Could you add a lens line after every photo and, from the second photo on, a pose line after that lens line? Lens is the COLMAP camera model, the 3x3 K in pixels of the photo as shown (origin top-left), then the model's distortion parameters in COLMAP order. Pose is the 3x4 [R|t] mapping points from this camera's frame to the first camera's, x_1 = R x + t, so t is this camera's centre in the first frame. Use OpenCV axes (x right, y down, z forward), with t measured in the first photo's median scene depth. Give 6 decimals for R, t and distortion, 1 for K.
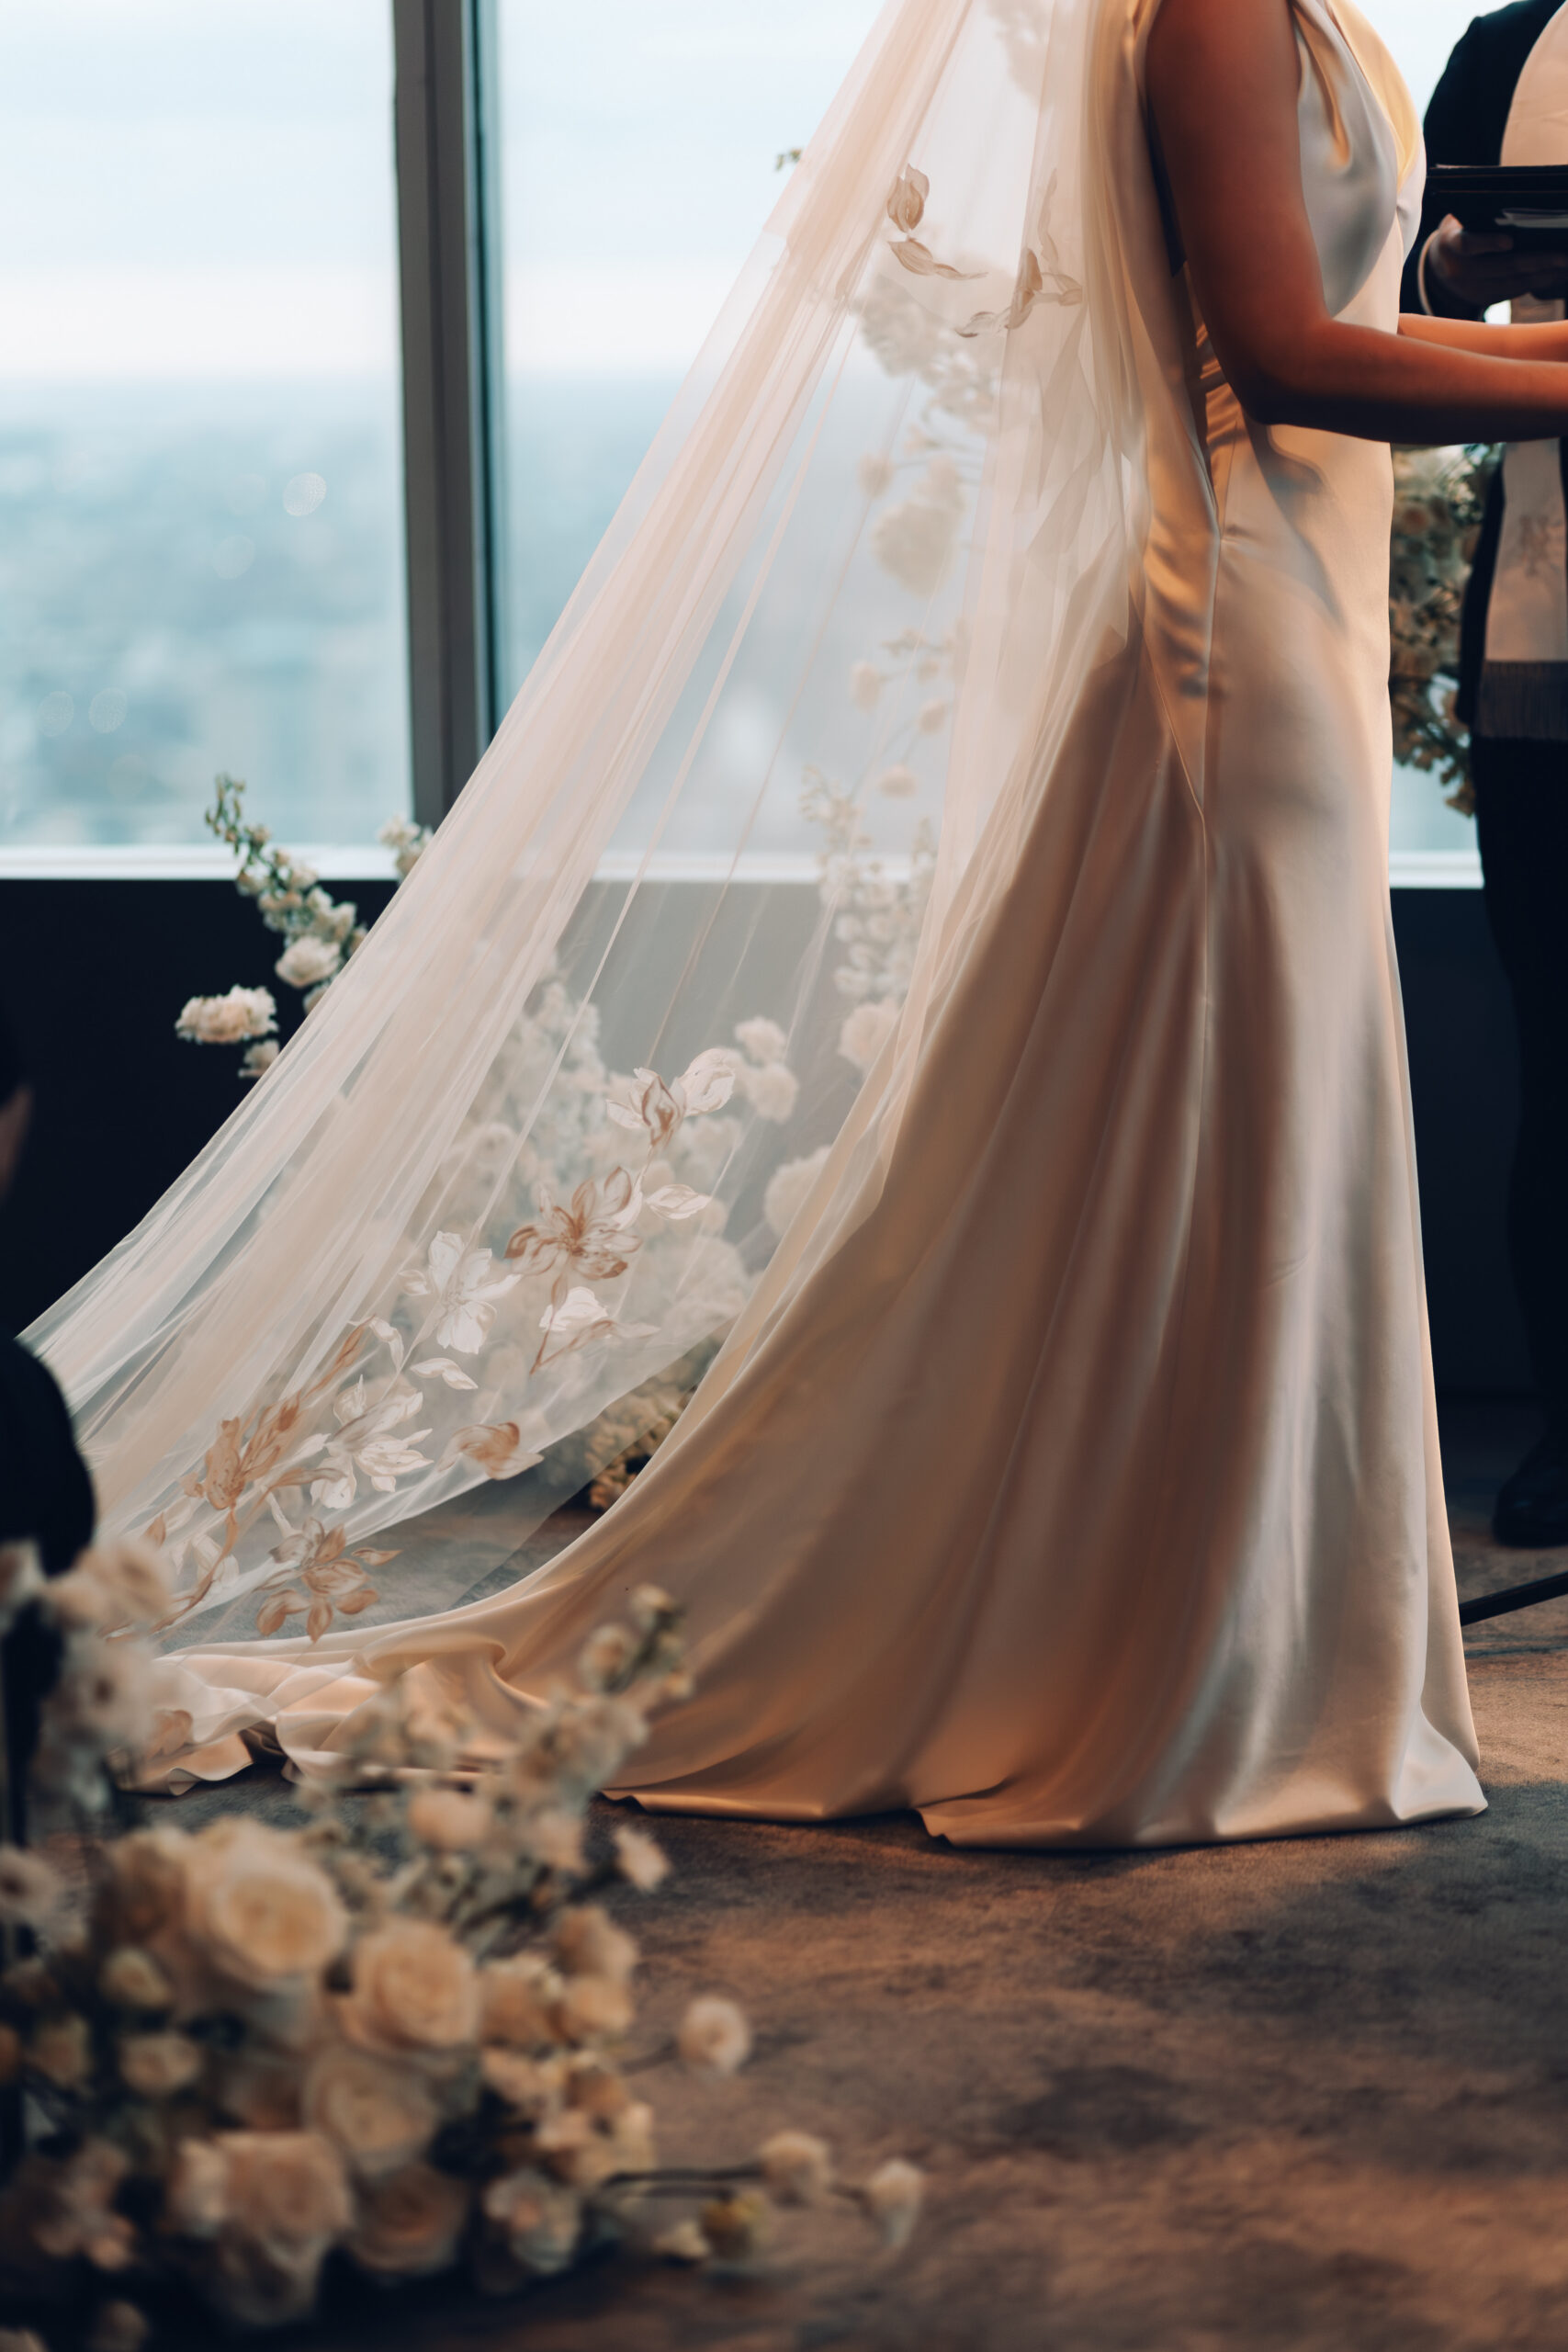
lens RADIAL K [[6138.7, 0, 784.0], [0, 6138.7, 1176.0], [0, 0, 1]] dist [0.067354, 1.533583]
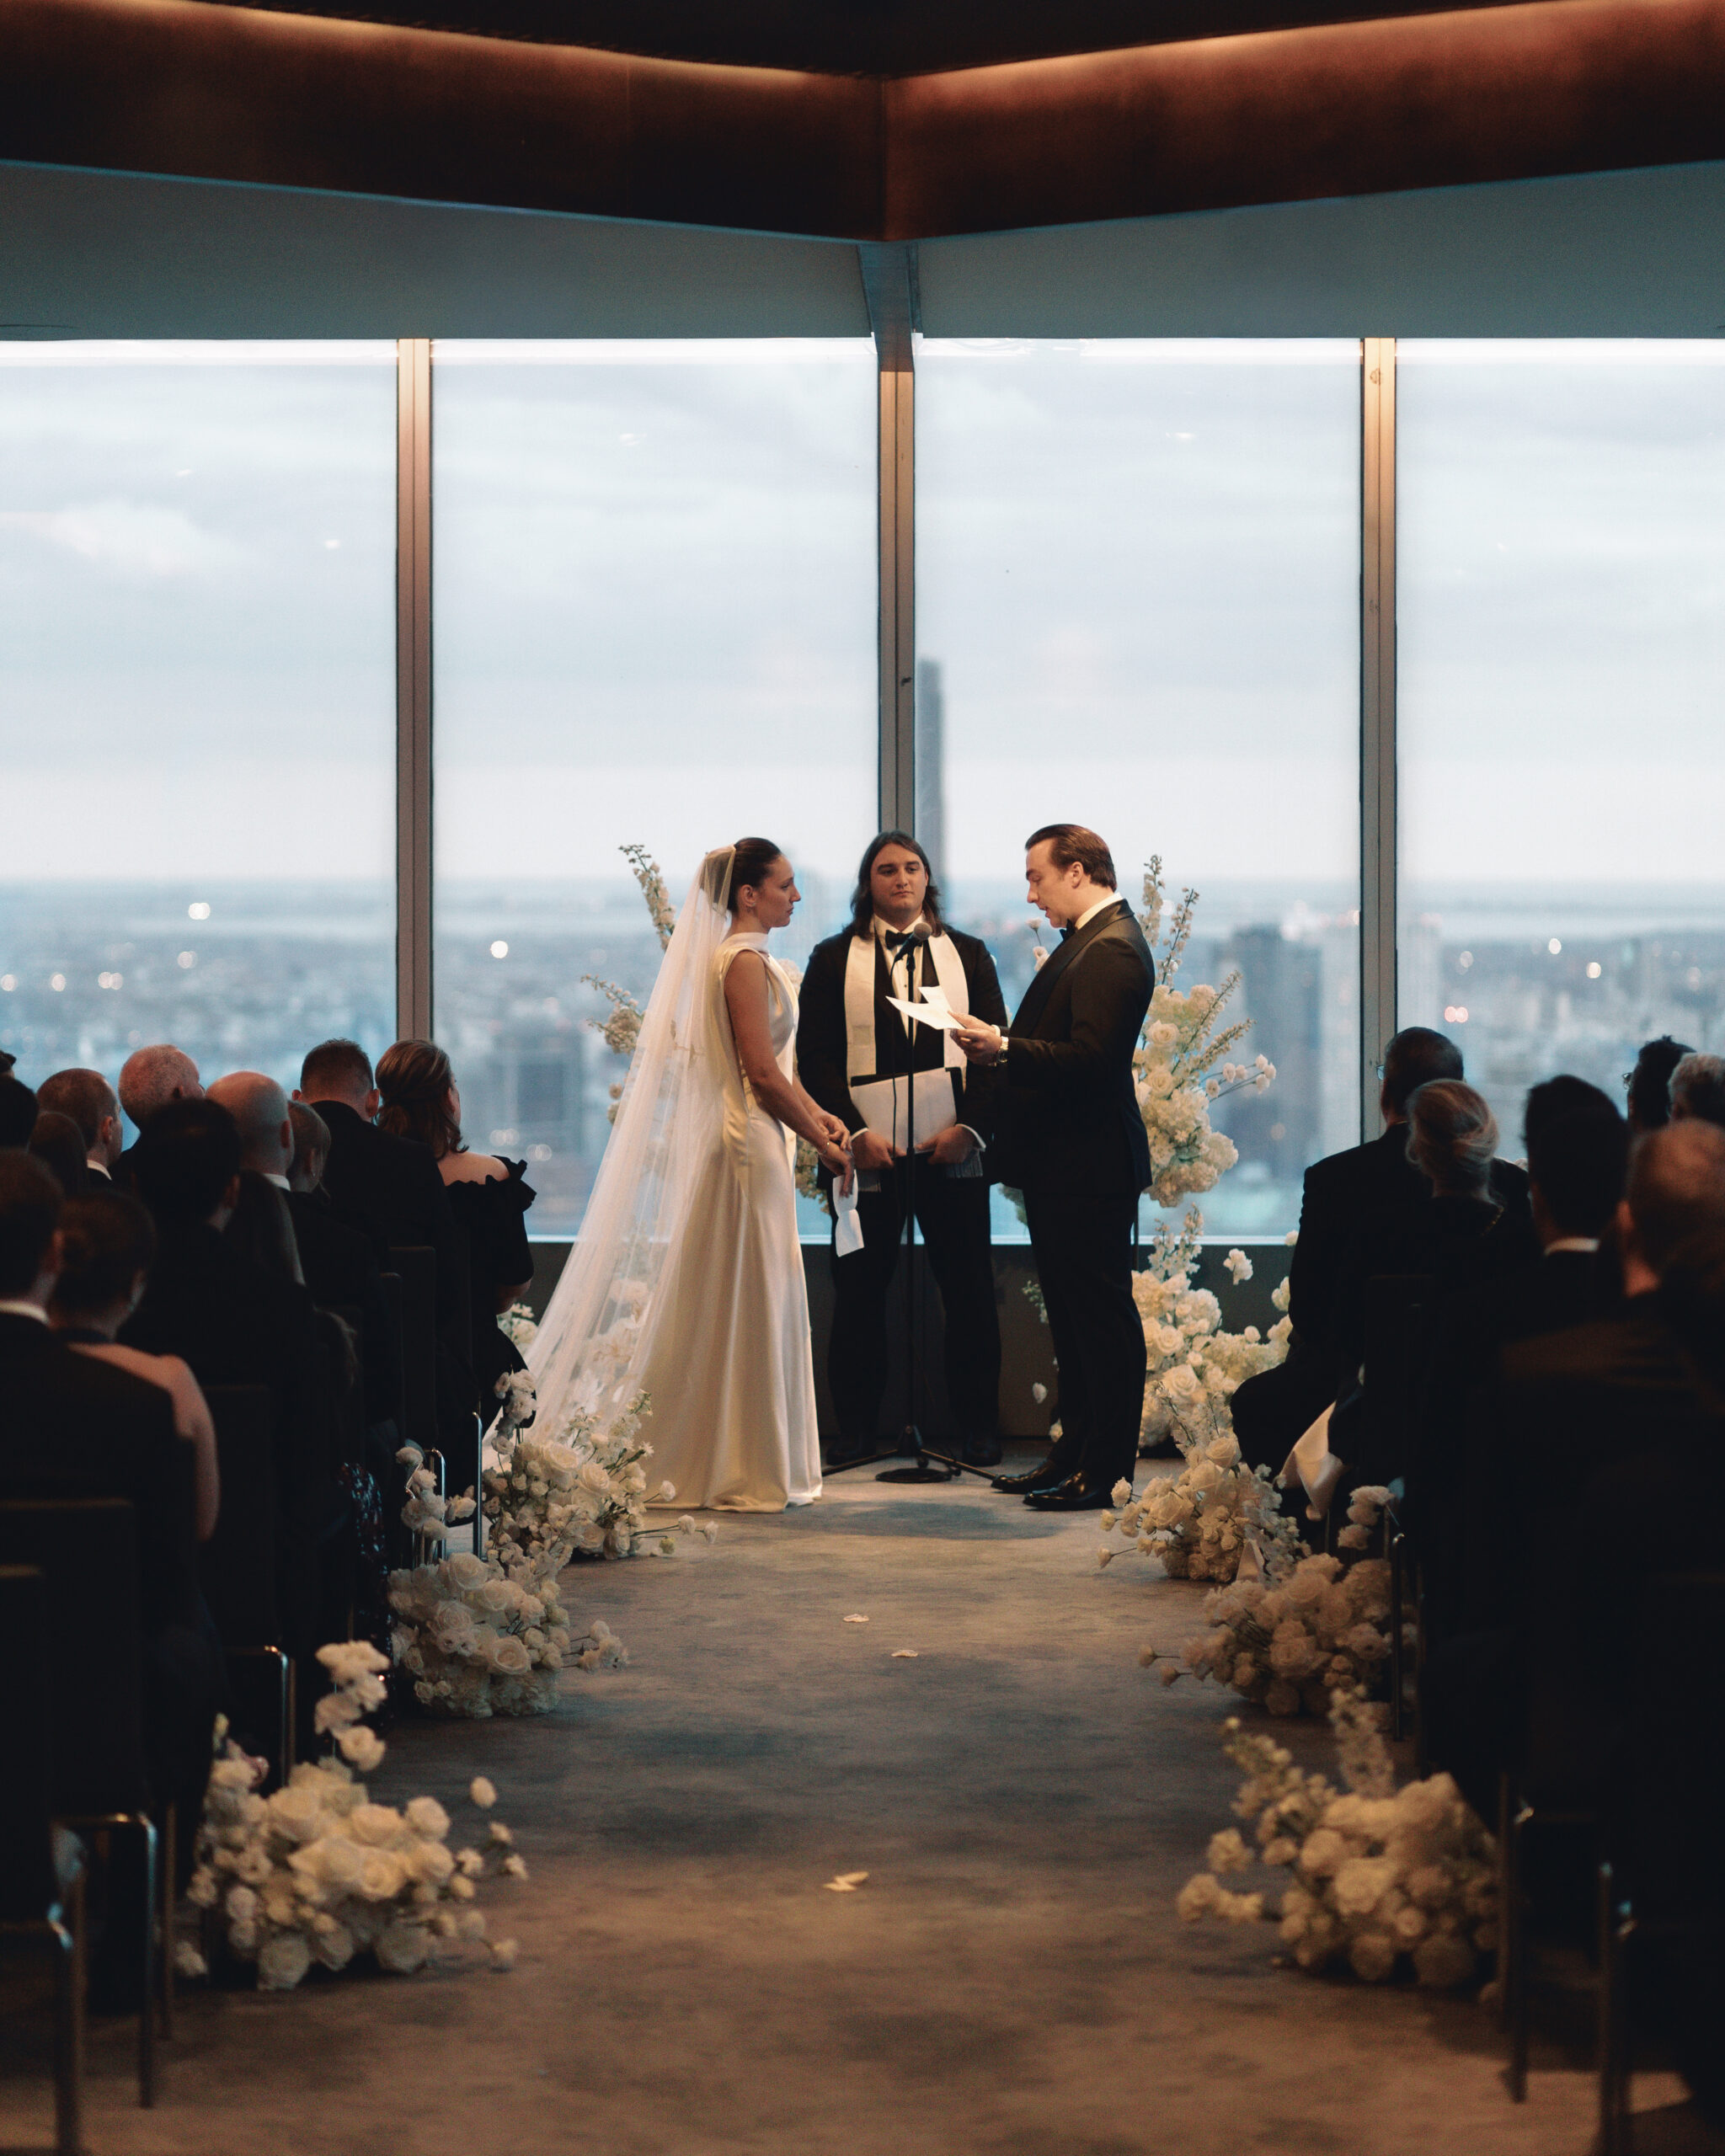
lens RADIAL K [[5443.5, 0, 862.4], [0, 5443.5, 877.7], [0, 0, 1]] dist [0.393048, -0.067213]
pose [[0.990826, 0.014935, 0.134314, -0.364767], [0.004242, 0.989947, -0.141372, 0.244146], [-0.135075, 0.140645, 0.980803, -2.538626]]
